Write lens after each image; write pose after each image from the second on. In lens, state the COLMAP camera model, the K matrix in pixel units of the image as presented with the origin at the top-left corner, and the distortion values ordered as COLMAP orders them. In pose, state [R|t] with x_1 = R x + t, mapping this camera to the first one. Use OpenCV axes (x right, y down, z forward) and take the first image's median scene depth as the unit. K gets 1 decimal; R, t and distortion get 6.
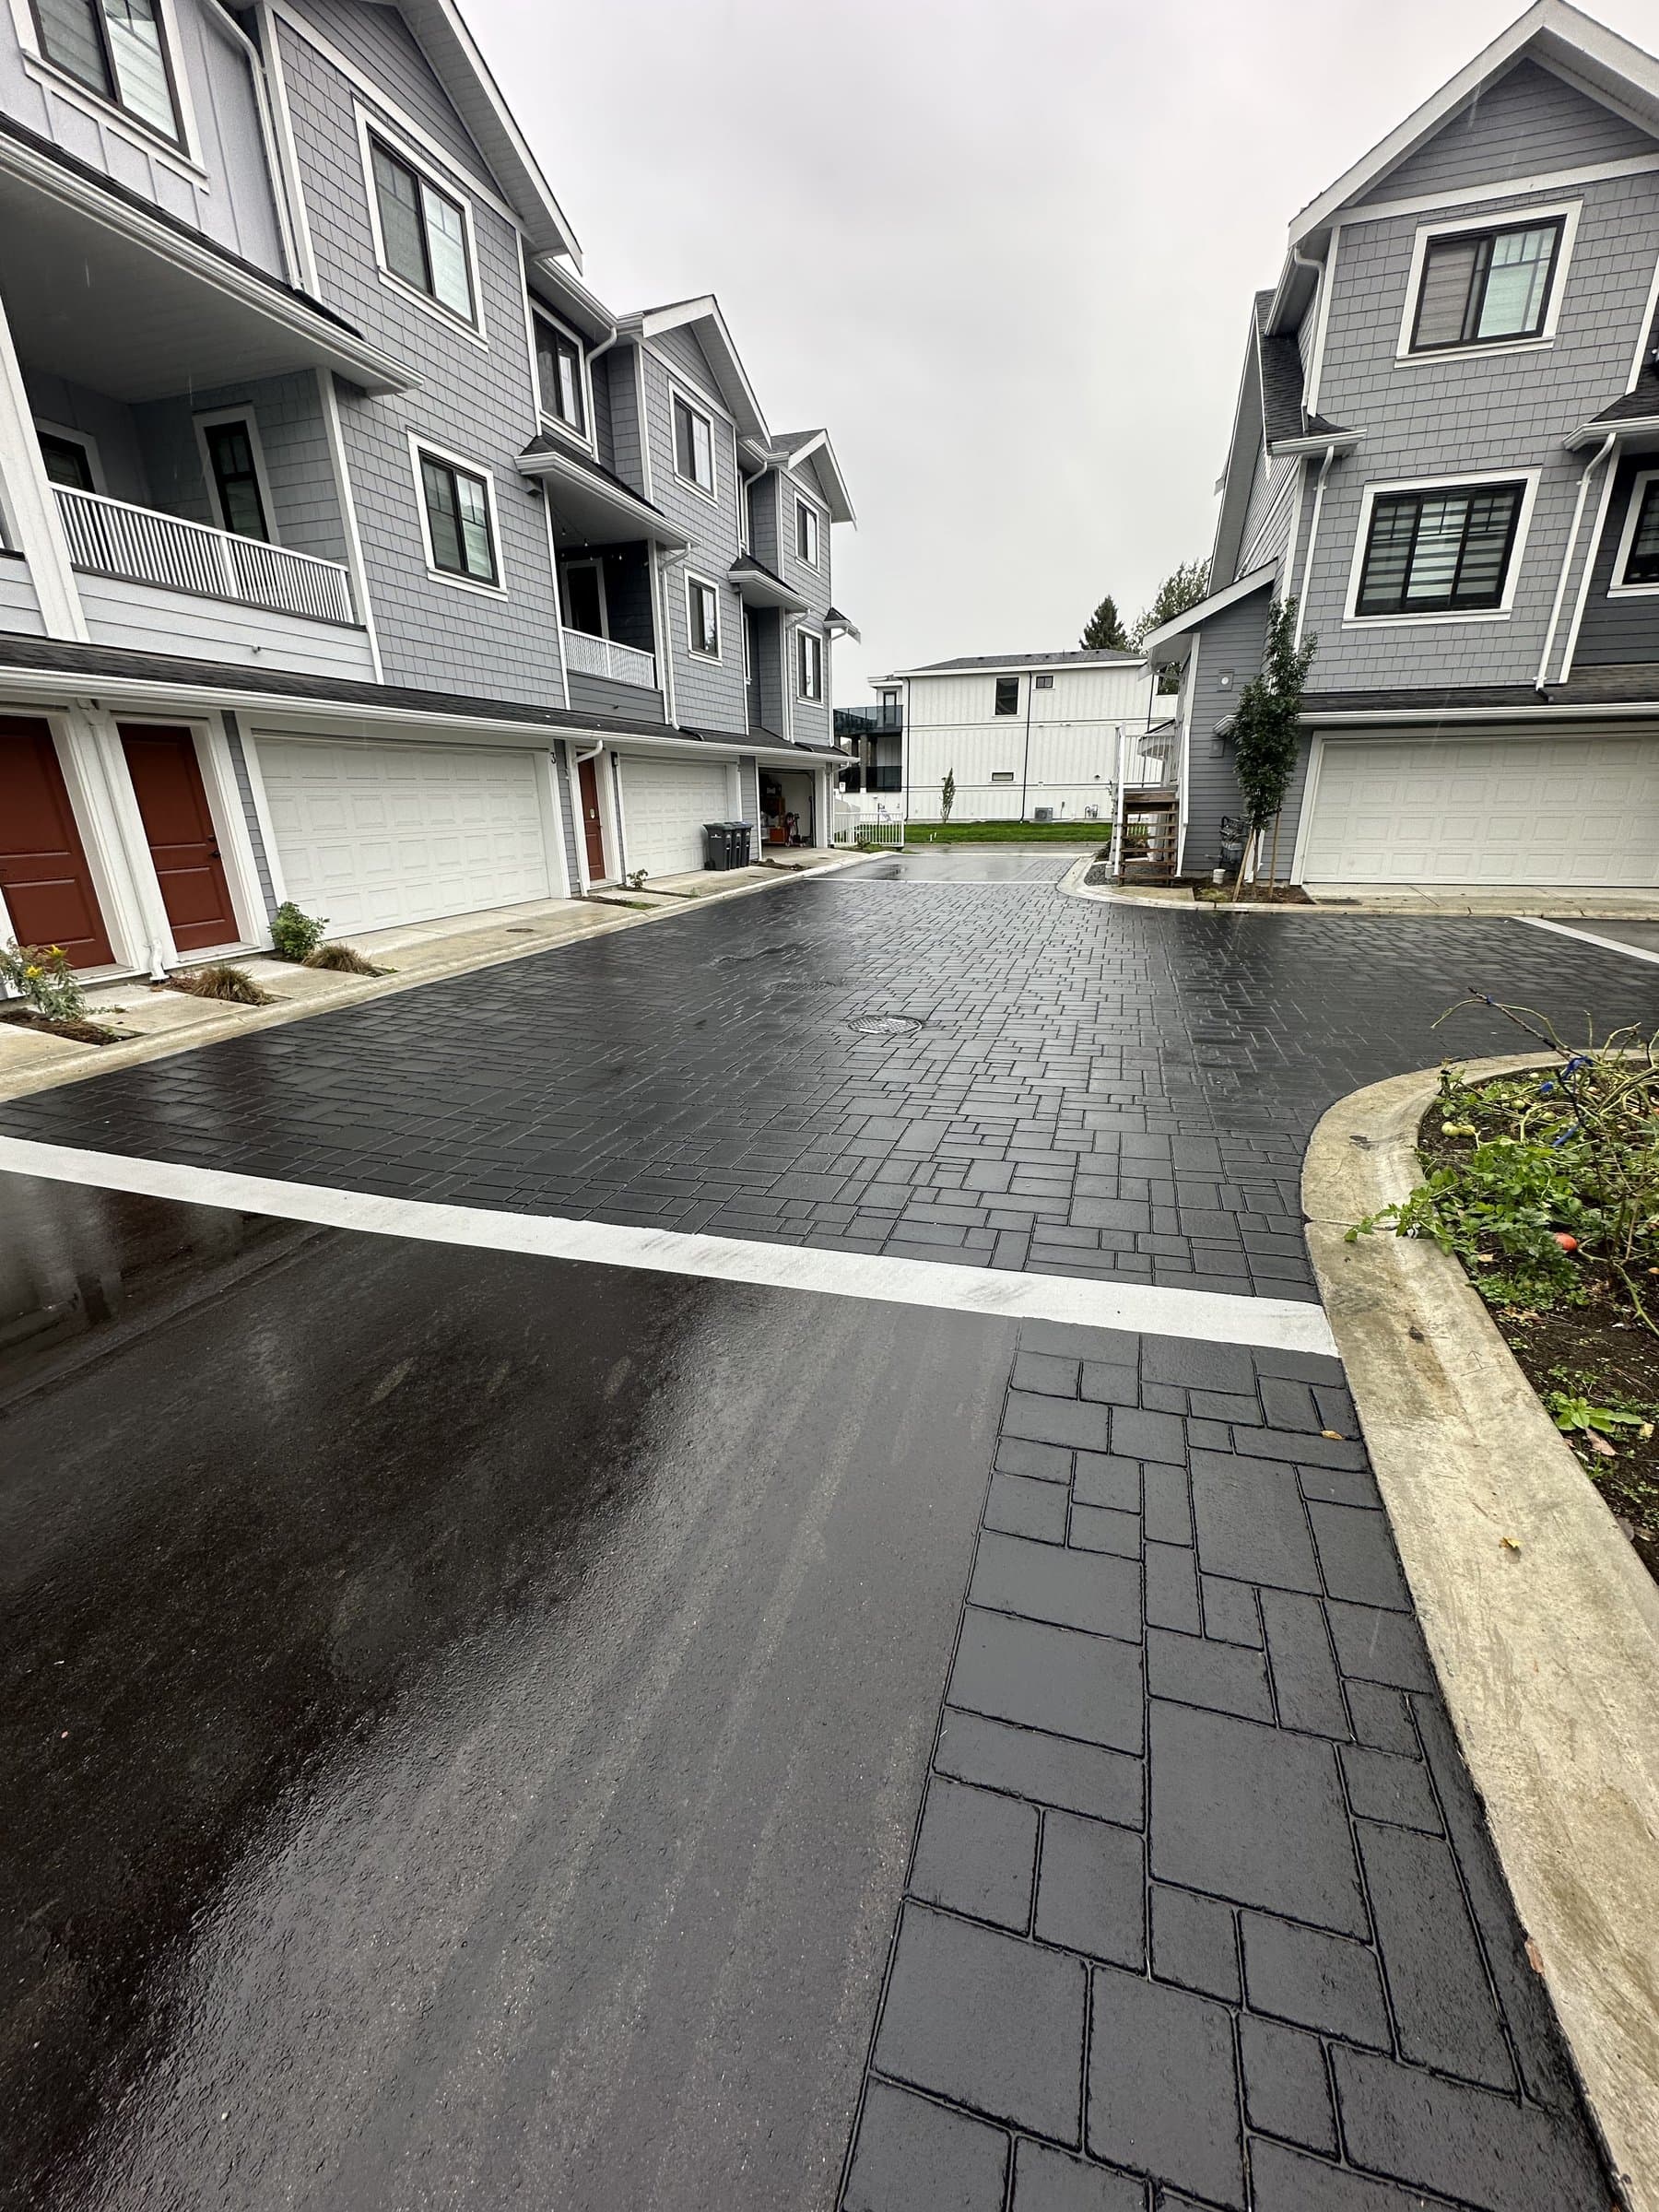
lens RADIAL K [[887.2, 0, 839.7], [0, 887.2, 1103.2], [0, 0, 1]] dist [0.000577, 0.000073]
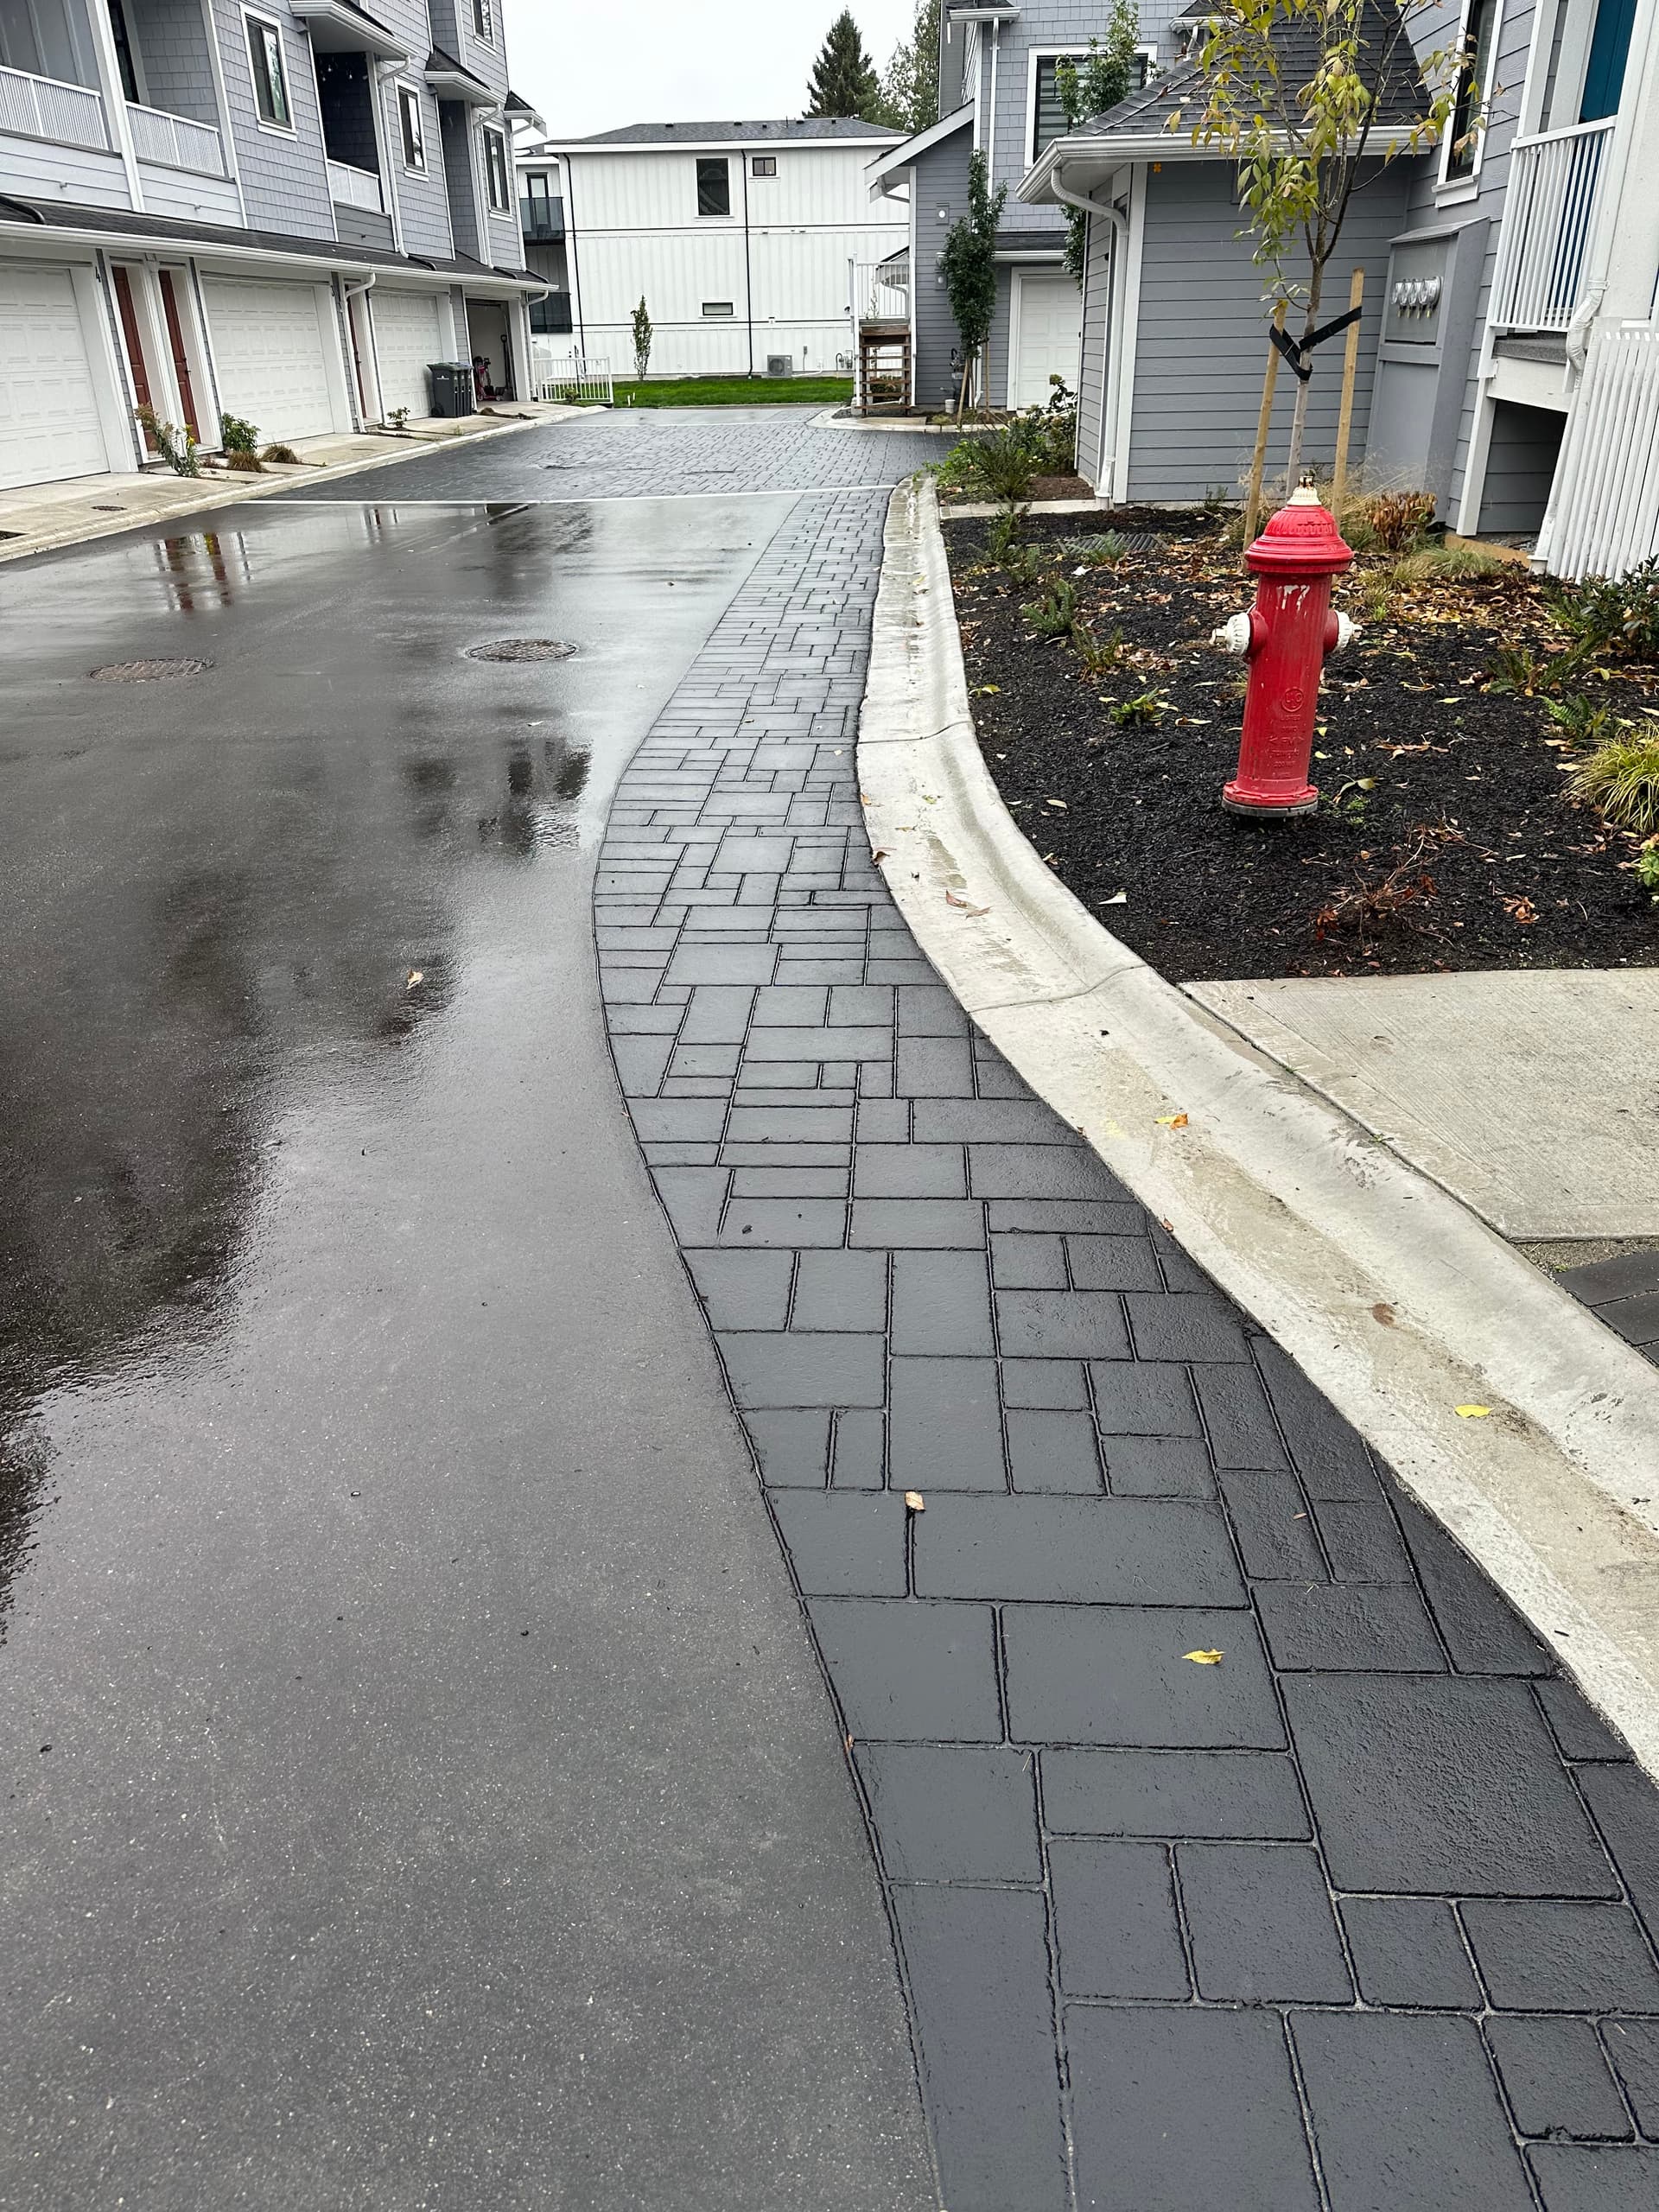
lens RADIAL K [[1562.6, 0, 825.9], [0, 1562.6, 1109.5], [0, 0, 1]] dist [0.008447, -0.002275]
pose [[0.969894, -0.112074, 0.216207, -0.188943], [0.085344, 0.987932, 0.129257, 0.273665], [-0.228084, -0.106914, 0.967754, -0.746394]]
